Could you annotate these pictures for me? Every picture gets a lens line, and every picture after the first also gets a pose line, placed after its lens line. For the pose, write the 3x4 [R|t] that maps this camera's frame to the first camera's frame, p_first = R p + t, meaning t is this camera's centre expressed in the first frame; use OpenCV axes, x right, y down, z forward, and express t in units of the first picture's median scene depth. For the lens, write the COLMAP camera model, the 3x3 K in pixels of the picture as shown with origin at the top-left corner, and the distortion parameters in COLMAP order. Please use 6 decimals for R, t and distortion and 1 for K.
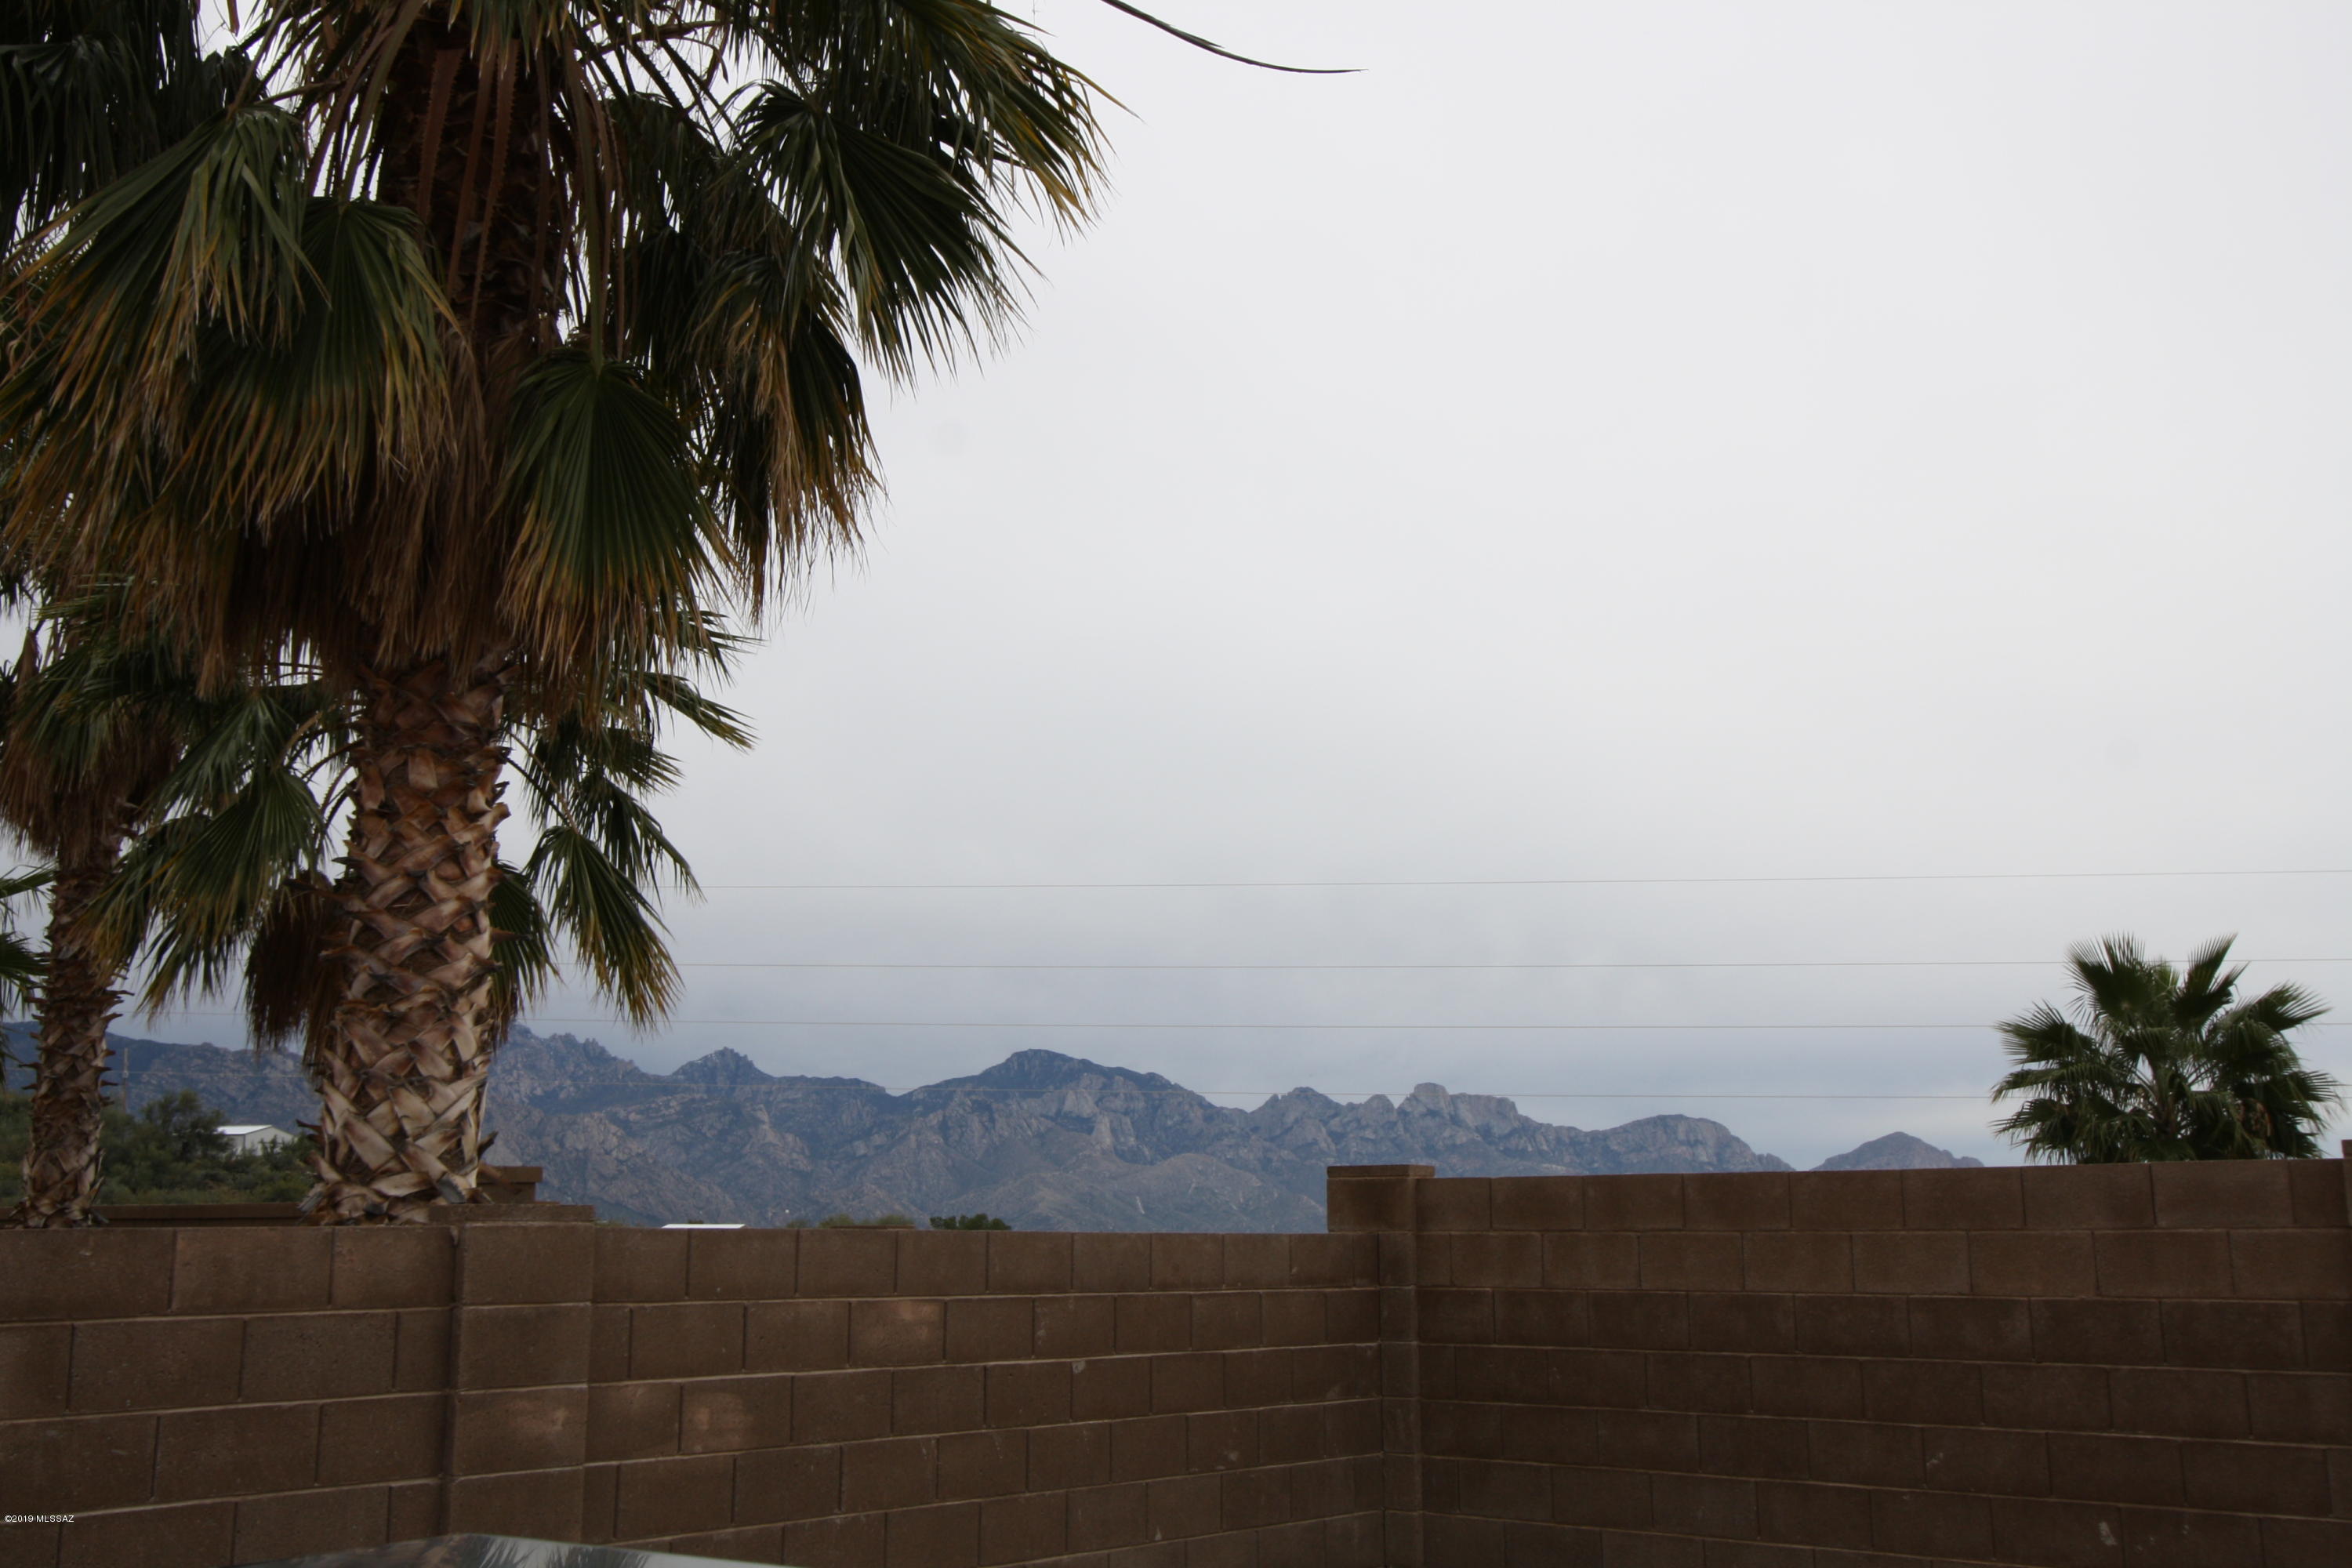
lens RADIAL K [[2344.7, 0, 1170.8], [0, 2344.7, 778.7], [0, 0, 1]] dist [0.001936, 0.000000]
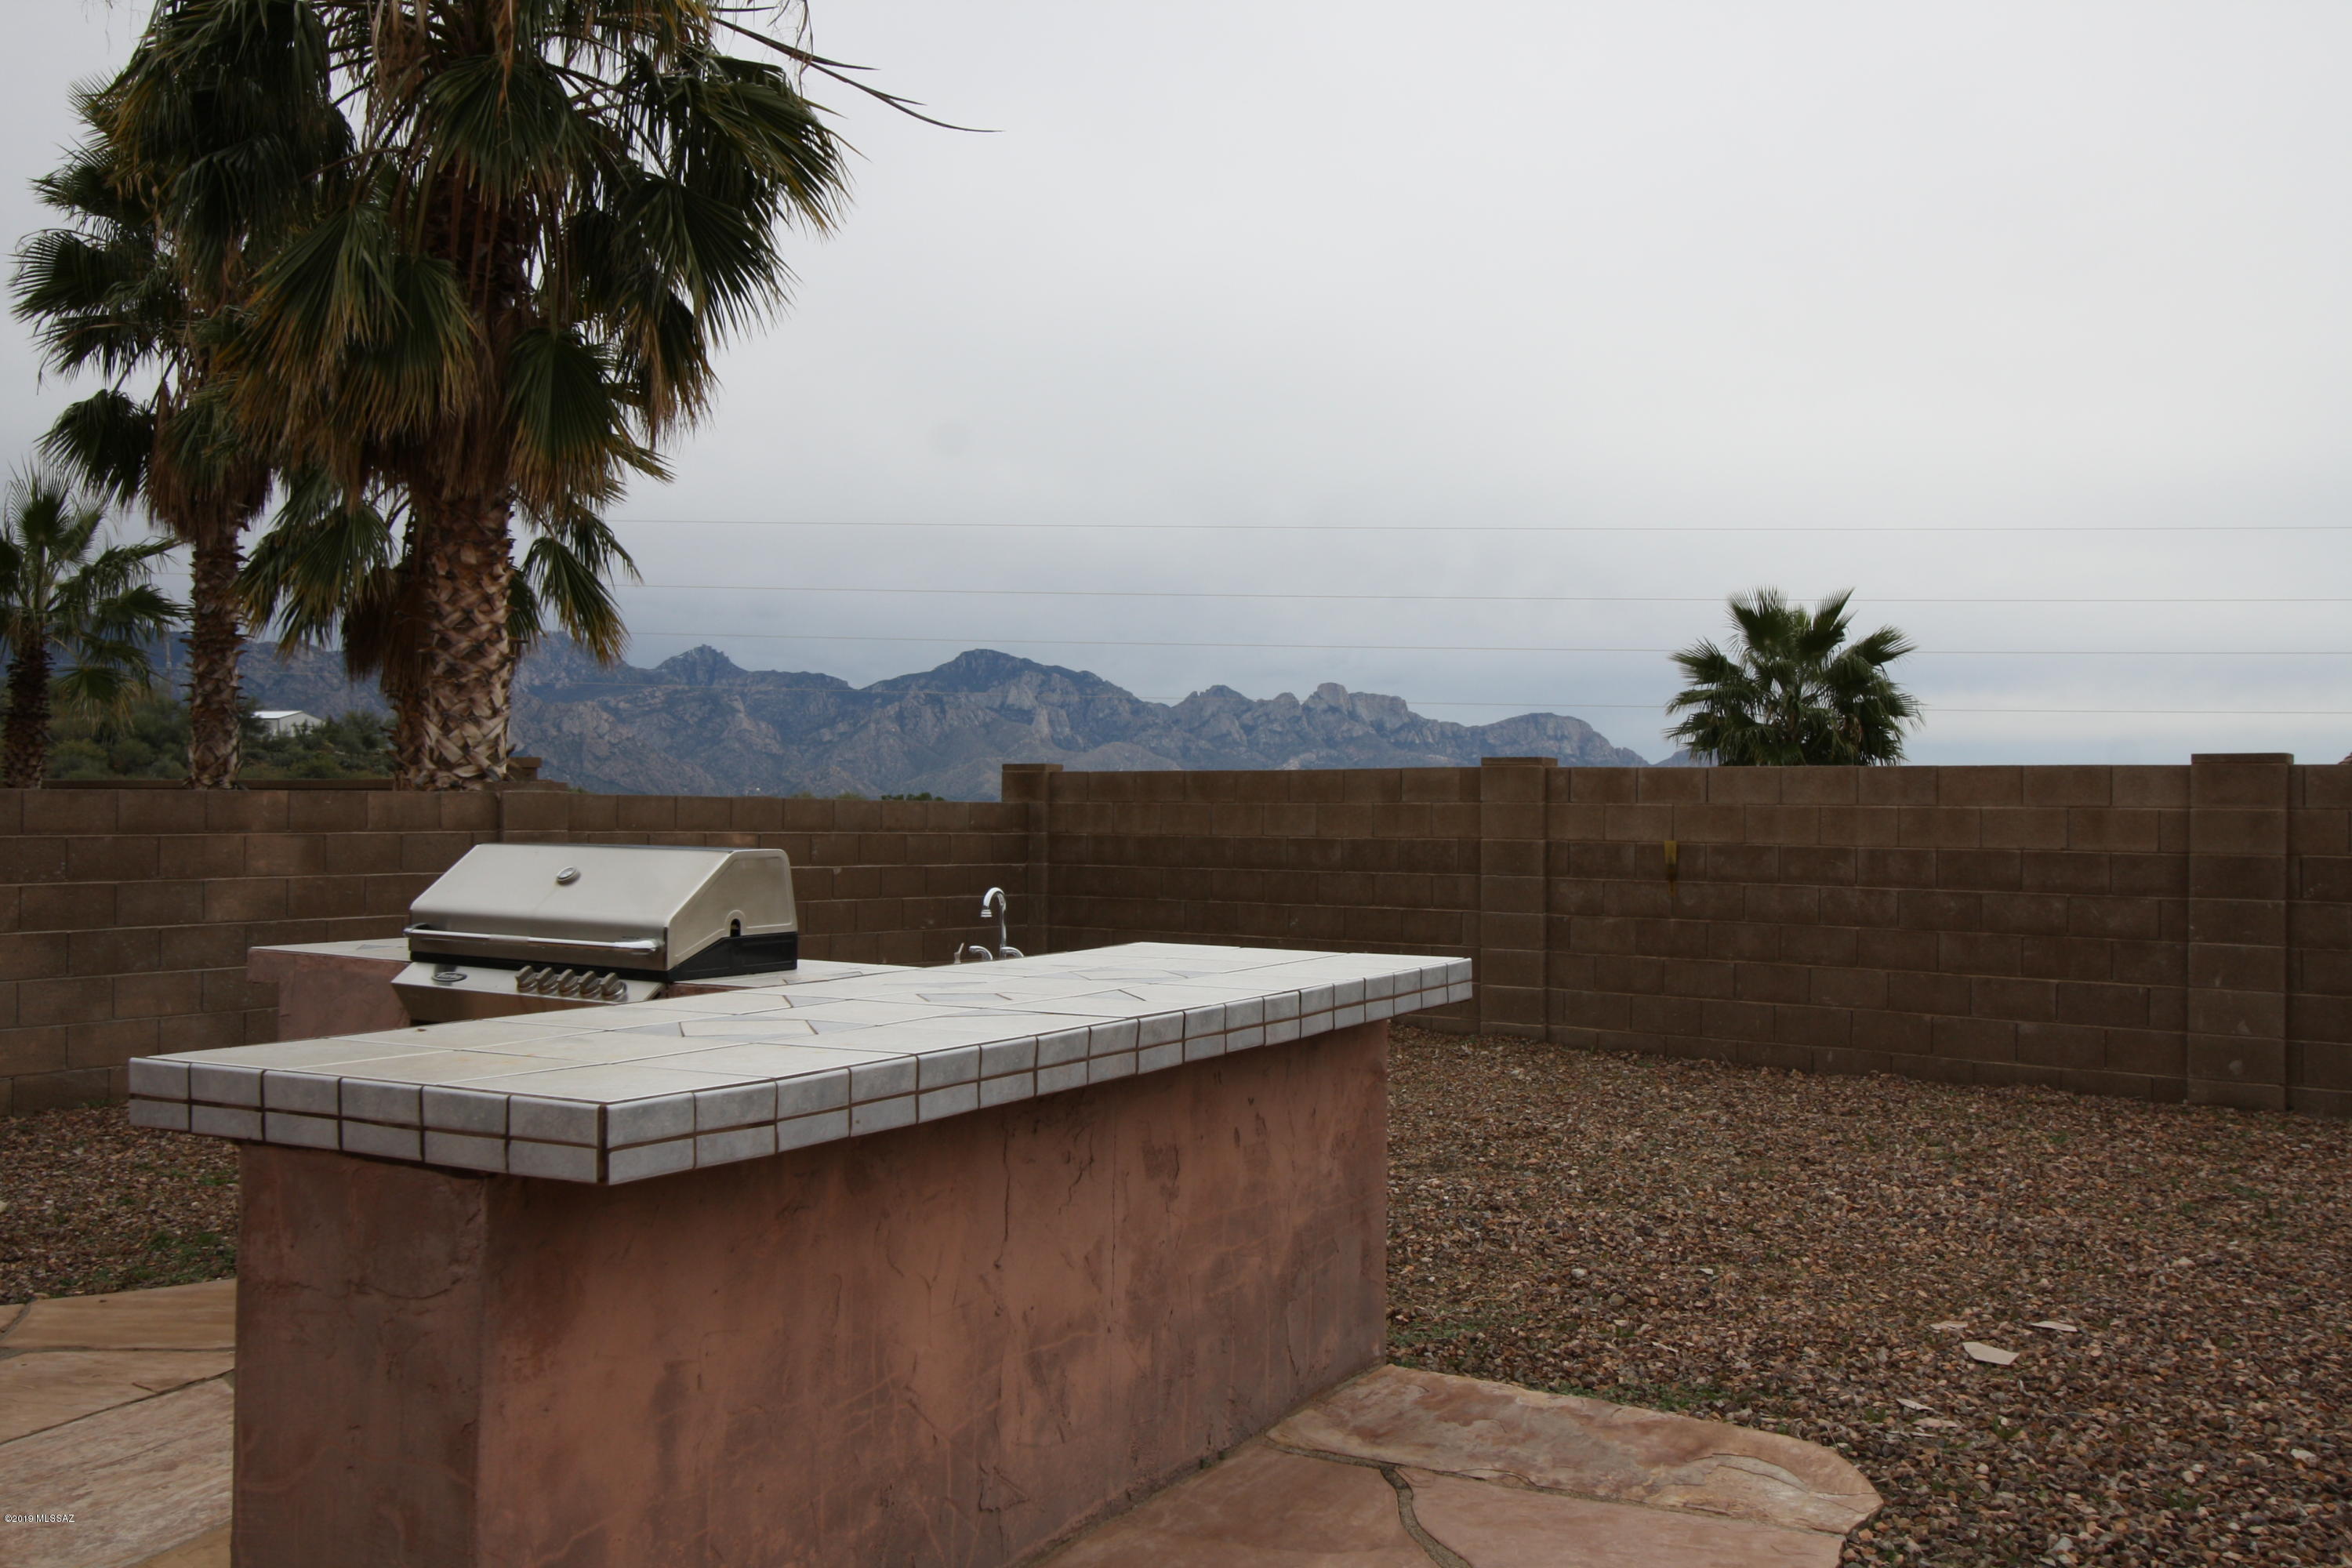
lens RADIAL K [[2094.4, 0, 1183.9], [0, 2094.4, 787.6], [0, 0, 1]] dist [0.000501, 0.001951]
pose [[0.999211, 0.009418, 0.038577, 0.127232], [-0.016175, 0.983754, 0.178791, -0.085671], [-0.036266, -0.179274, 0.983130, -0.468938]]
